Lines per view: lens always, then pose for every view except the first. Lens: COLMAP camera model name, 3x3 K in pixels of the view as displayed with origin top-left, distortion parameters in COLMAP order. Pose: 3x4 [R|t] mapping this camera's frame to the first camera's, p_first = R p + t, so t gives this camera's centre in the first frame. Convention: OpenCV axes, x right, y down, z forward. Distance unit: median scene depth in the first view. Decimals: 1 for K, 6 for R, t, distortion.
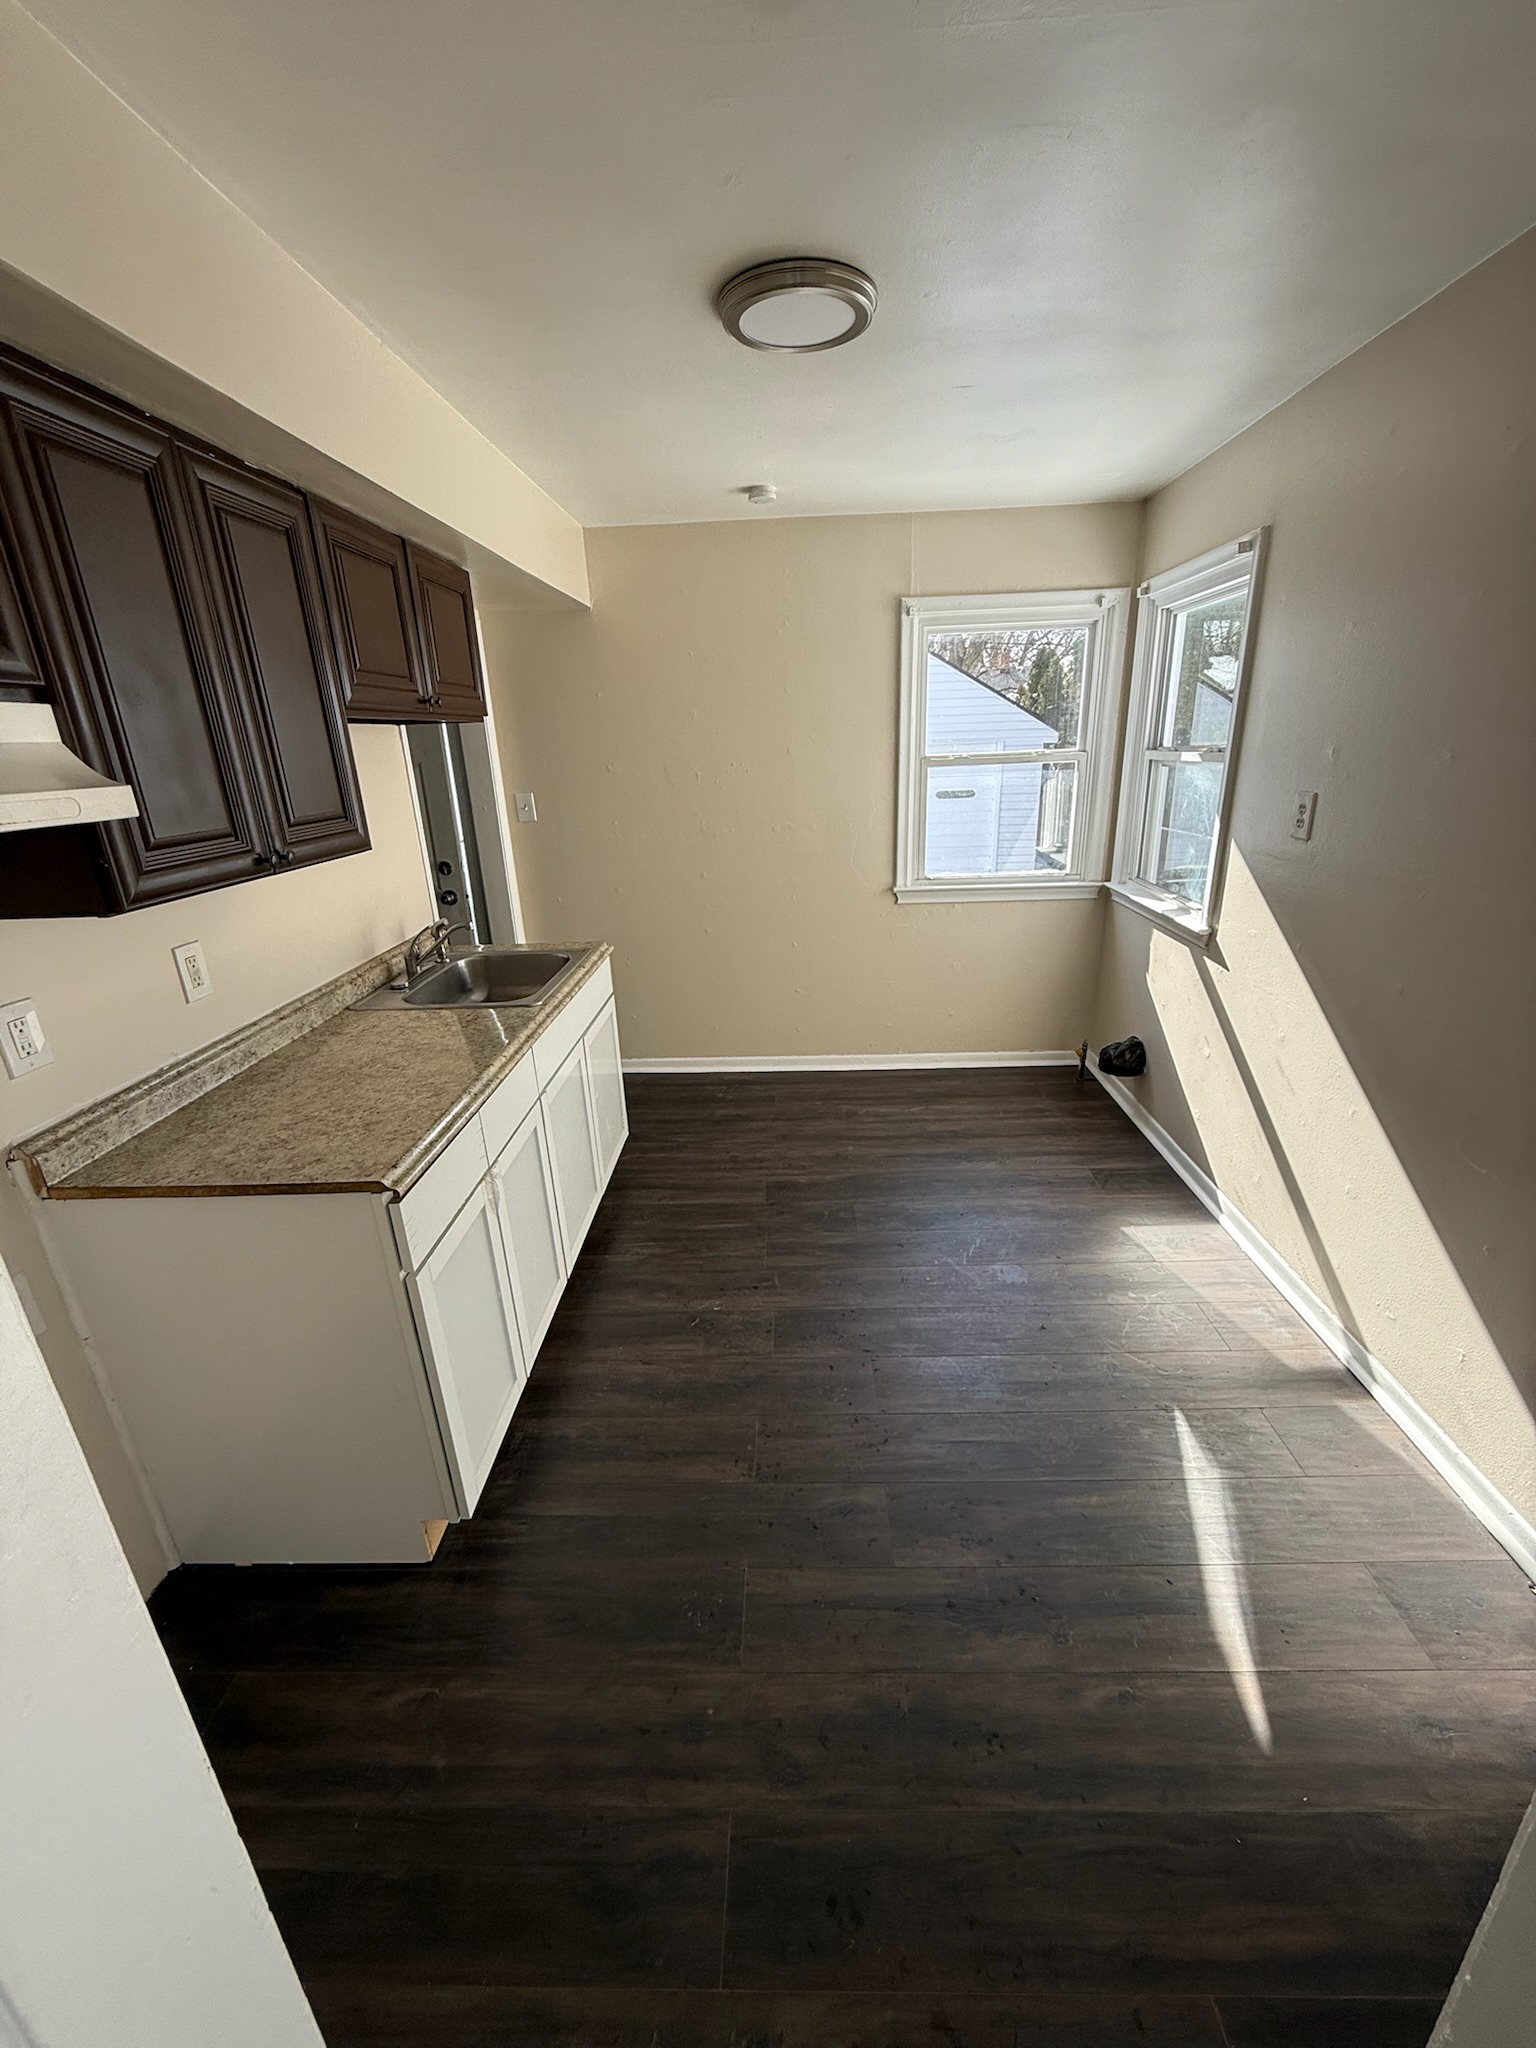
lens RADIAL K [[813.3, 0, 772.1], [0, 813.3, 1022.5], [0, 0, 1]] dist [-0.002883, -0.000582]
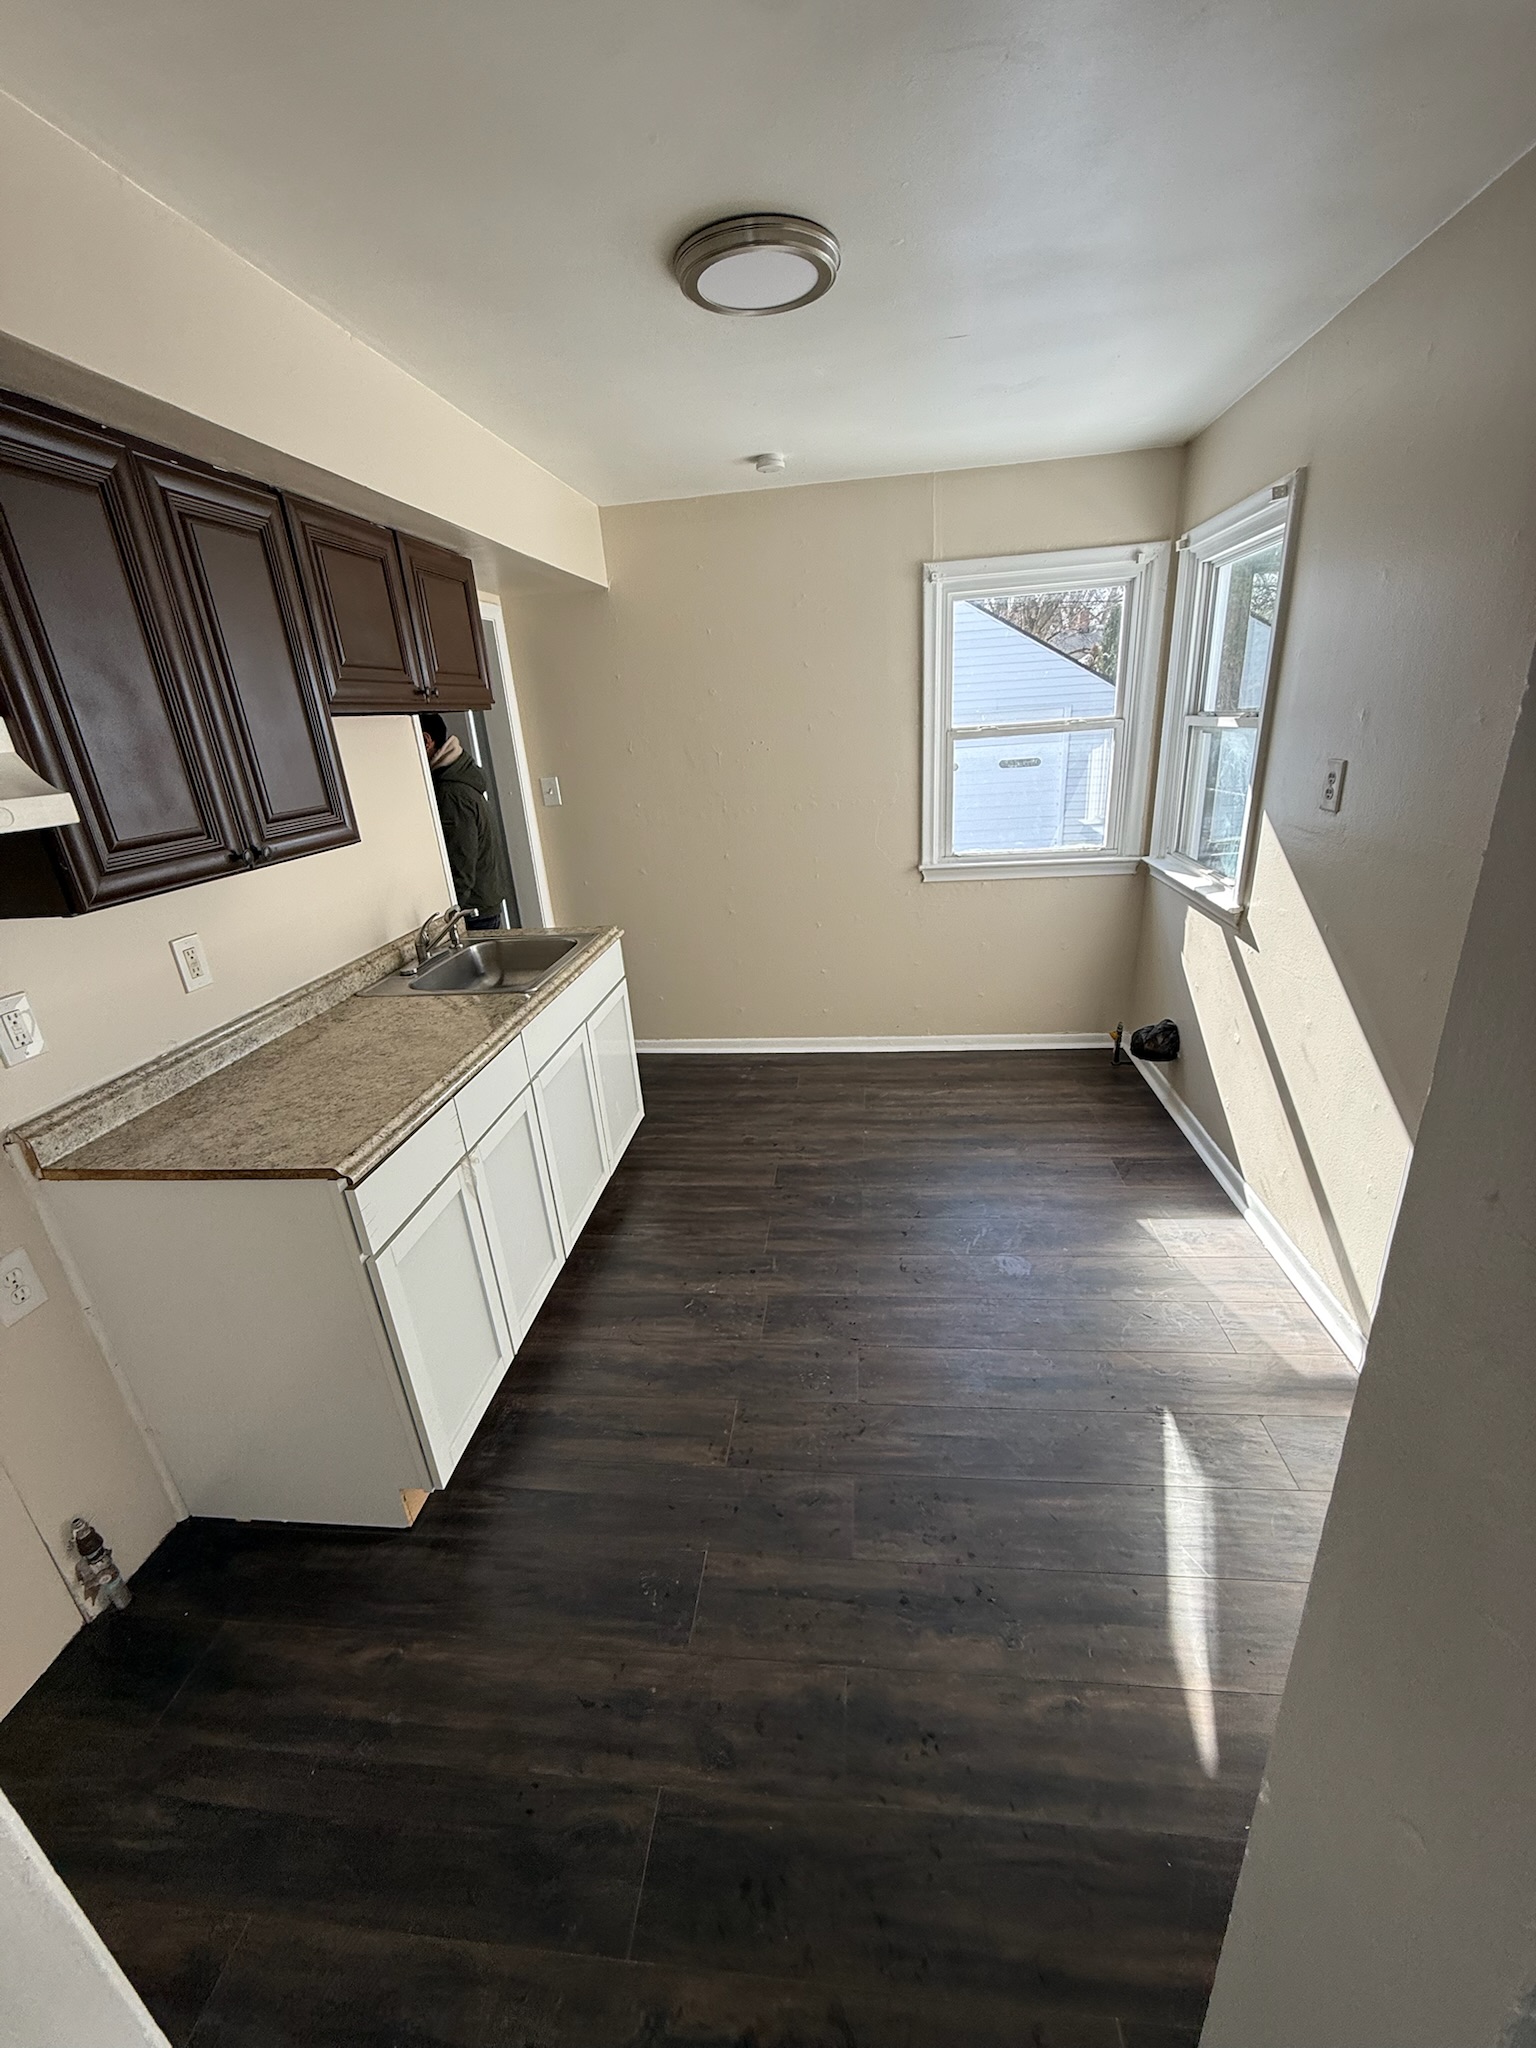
lens RADIAL K [[813.3, 0, 772.7], [0, 813.3, 1023.1], [0, 0, 1]] dist [-0.002883, -0.000582]
pose [[0.996161, 0.001975, -0.087516, 0.128471], [0.000794, 0.999500, 0.031594, -0.017398], [0.087535, -0.031542, 0.995662, 0.018043]]
